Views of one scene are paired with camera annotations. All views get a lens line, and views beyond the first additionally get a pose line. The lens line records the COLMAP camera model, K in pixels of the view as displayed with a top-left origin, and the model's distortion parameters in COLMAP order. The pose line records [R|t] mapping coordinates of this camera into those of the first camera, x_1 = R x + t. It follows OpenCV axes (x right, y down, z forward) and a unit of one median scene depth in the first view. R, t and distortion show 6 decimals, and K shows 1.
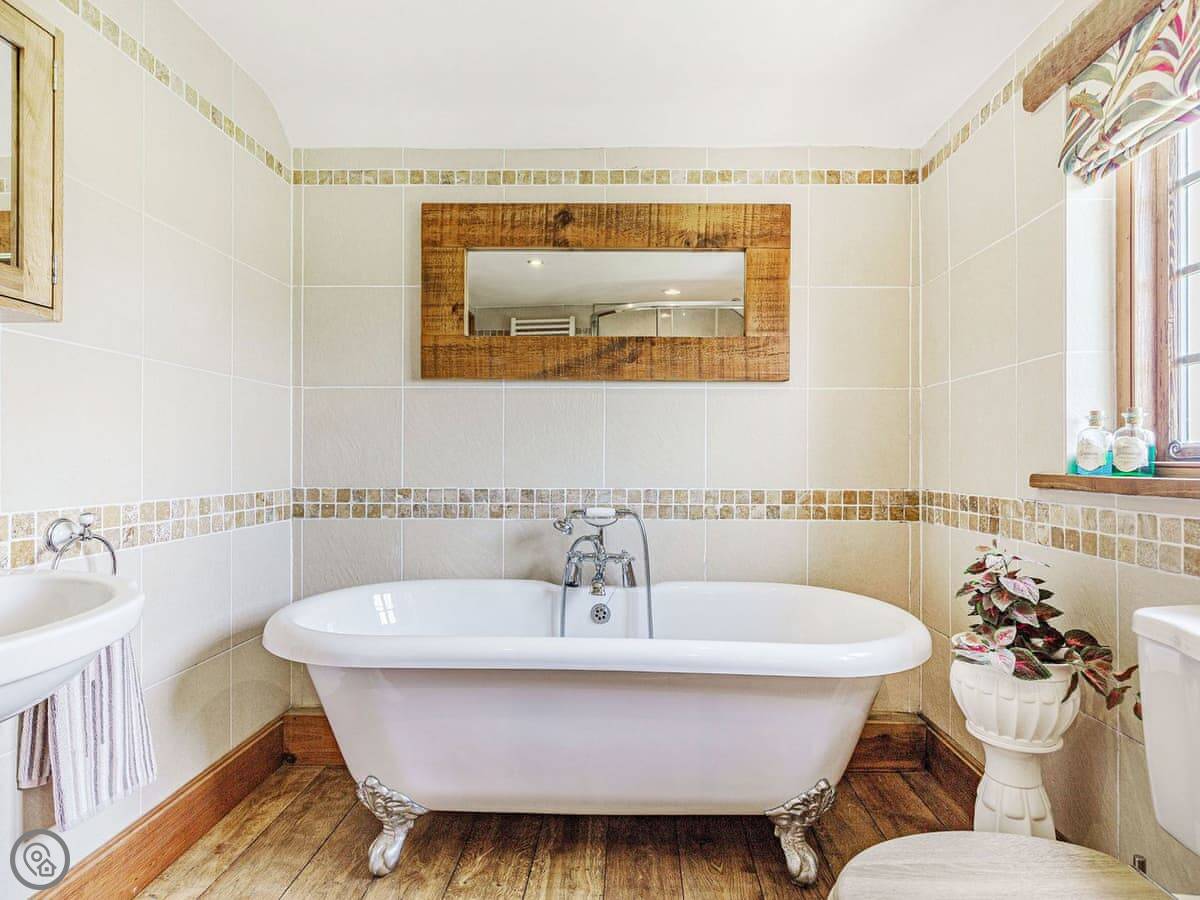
lens RADIAL K [[655.5, 0, 601.7], [0, 655.5, 453.7], [0, 0, 1]] dist [-0.001260, -0.000662]
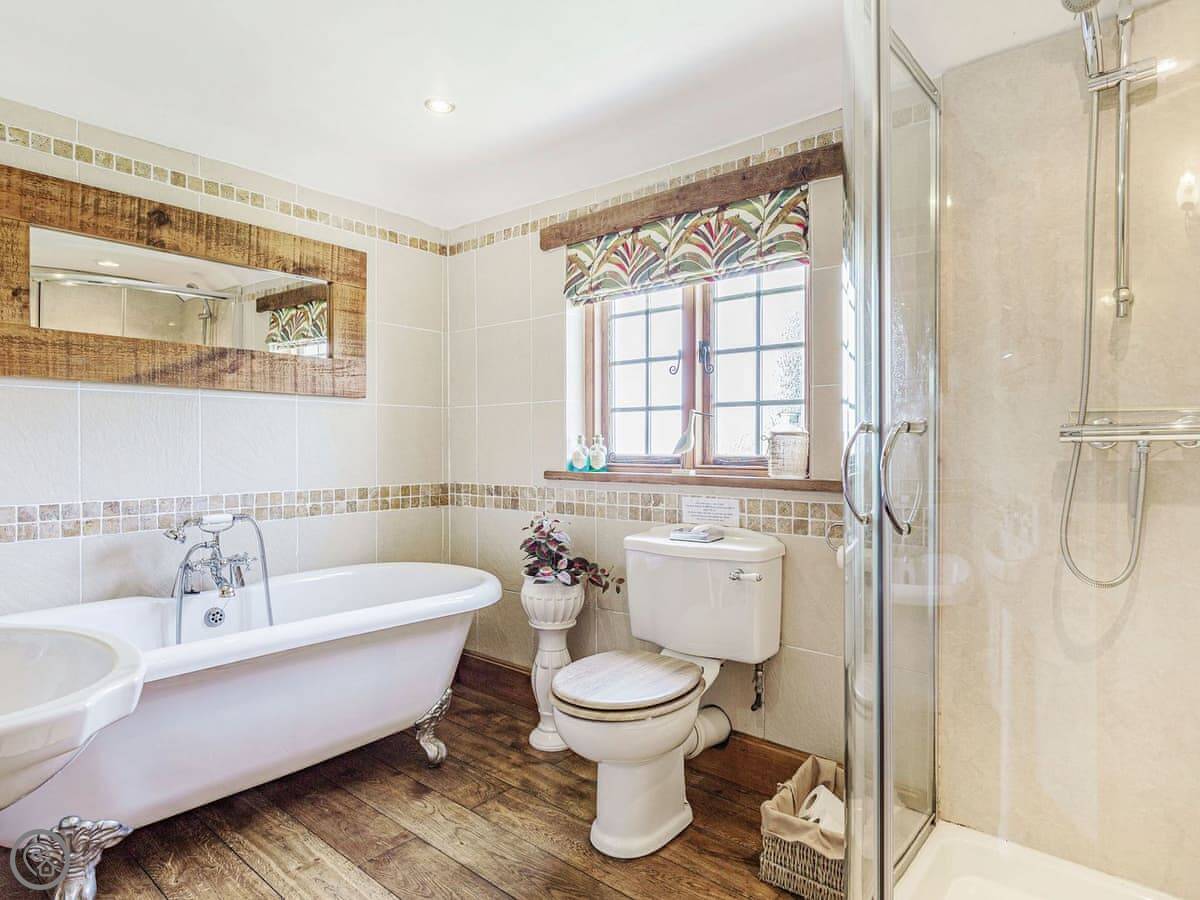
lens RADIAL K [[698.4, 0, 601.2], [0, 698.4, 448.4], [0, 0, 1]] dist [-0.006256, -0.003092]
pose [[0.616346, -0.008389, 0.787431, -0.466266], [-0.002707, 0.999915, 0.012771, -0.035128], [-0.787471, -0.010003, 0.616270, -0.145677]]
